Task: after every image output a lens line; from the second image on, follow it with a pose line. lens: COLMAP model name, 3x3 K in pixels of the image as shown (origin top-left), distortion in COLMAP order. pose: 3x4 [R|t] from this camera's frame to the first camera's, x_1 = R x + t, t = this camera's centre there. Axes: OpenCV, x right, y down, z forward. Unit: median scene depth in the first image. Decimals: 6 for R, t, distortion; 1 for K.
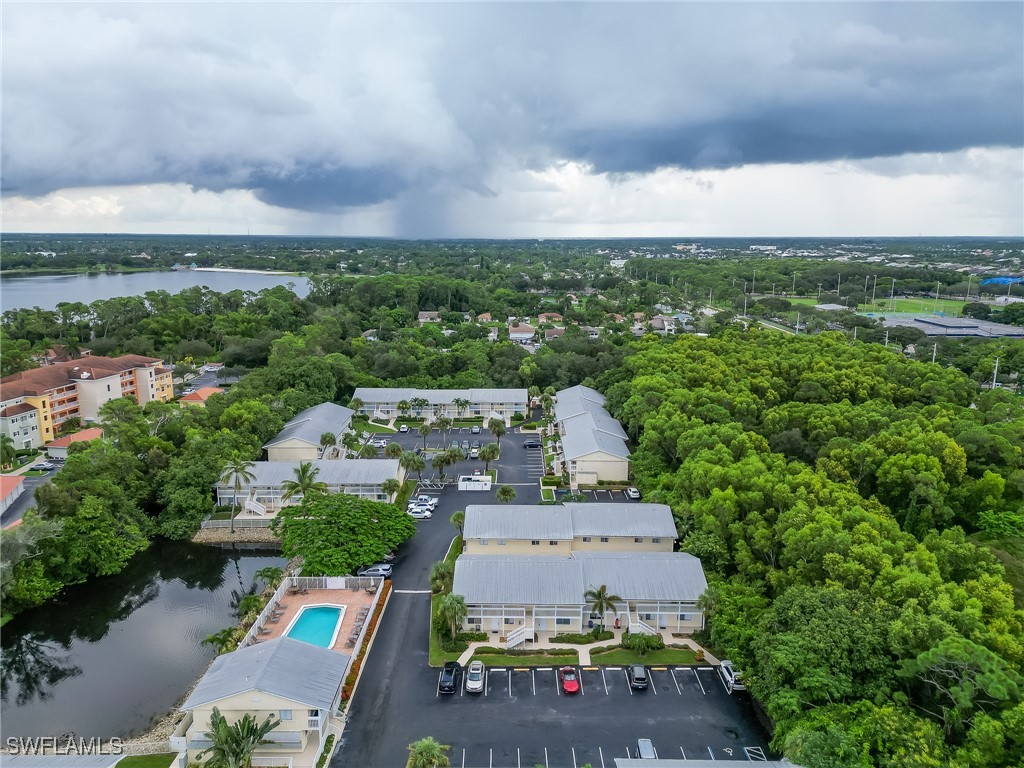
lens RADIAL K [[712.8, 0, 509.7], [0, 712.8, 381.4], [0, 0, 1]] dist [0.064296, -0.065786]
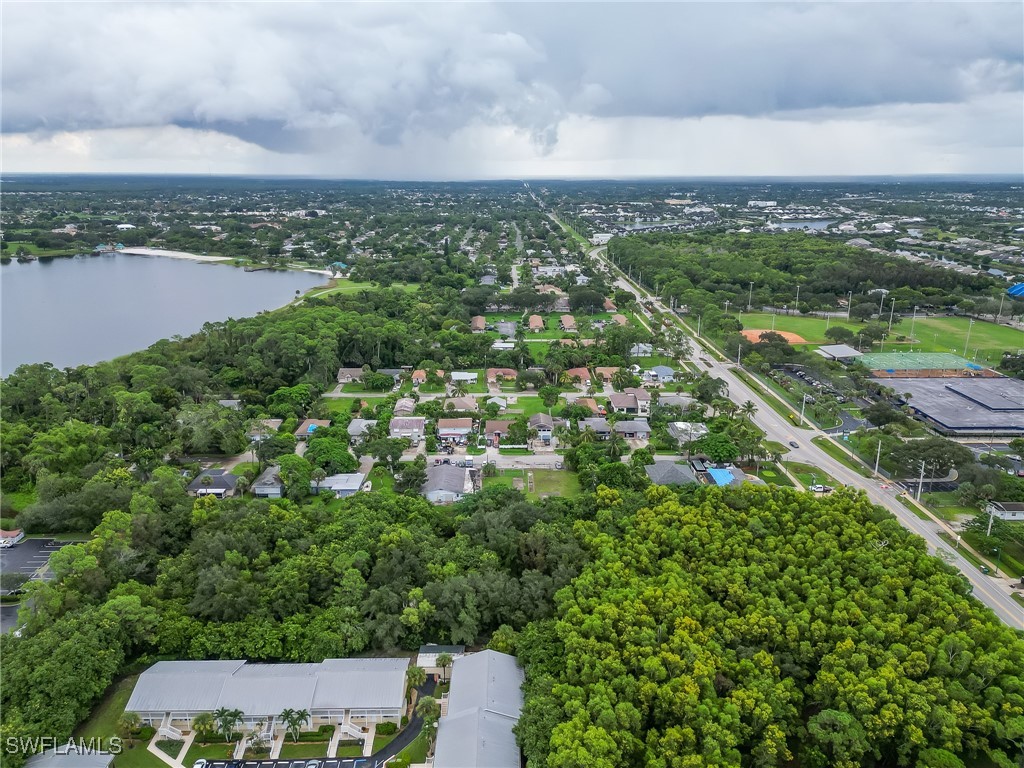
lens RADIAL K [[736.1, 0, 499.5], [0, 736.1, 387.2], [0, 0, 1]] dist [0.034560, -0.005992]
pose [[0.999963, 0.006356, 0.005826, 0.050671], [-0.006815, 0.996567, 0.082510, -0.146890], [-0.005282, -0.082547, 0.996573, 0.160909]]
